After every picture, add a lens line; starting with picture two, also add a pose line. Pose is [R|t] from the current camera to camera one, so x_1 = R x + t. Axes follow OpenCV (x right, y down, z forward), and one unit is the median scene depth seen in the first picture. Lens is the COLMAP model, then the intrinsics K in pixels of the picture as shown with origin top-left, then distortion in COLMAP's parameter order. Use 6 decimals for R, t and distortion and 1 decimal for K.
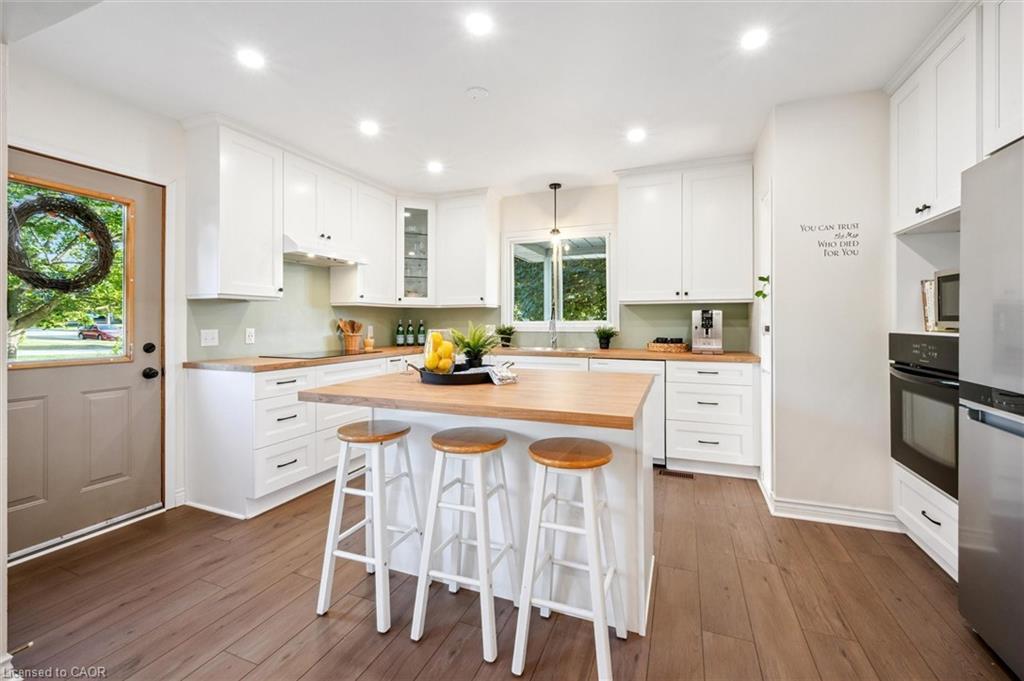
lens RADIAL K [[411.0, 0, 516.7], [0, 411.0, 321.7], [0, 0, 1]] dist [-0.001289, -0.000030]
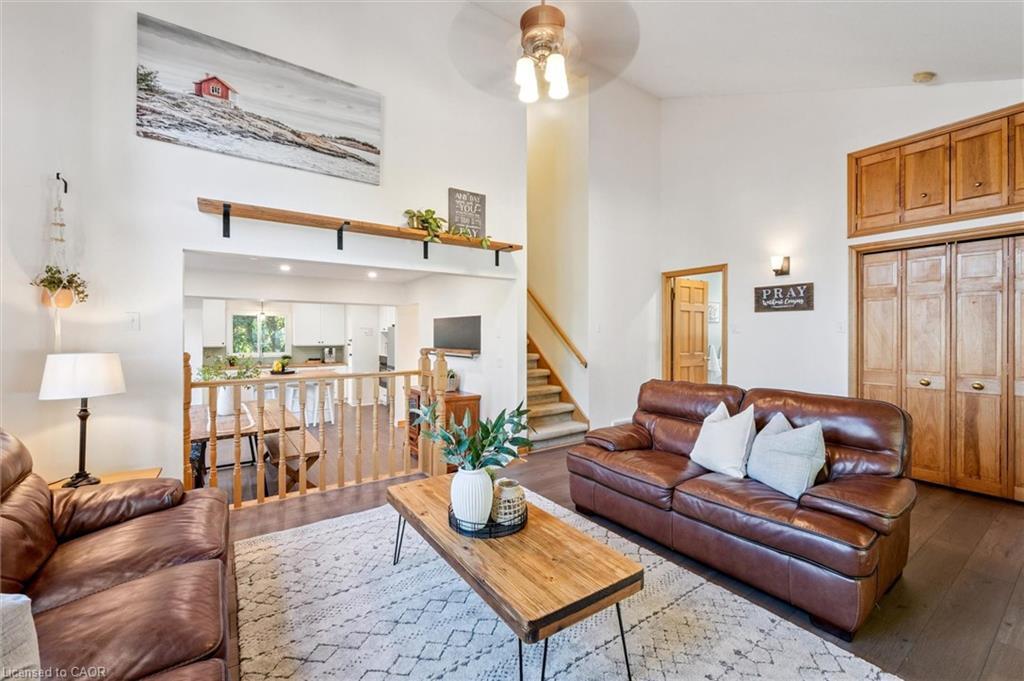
lens RADIAL K [[411.0, 0, 513.1], [0, 411.0, 333.6], [0, 0, 1]] dist [-0.001289, -0.000030]
pose [[0.539778, 0.006197, 0.841784, -1.067218], [-0.002326, 0.999980, -0.005870, -0.098116], [-0.841804, 0.001210, 0.539782, -1.370977]]
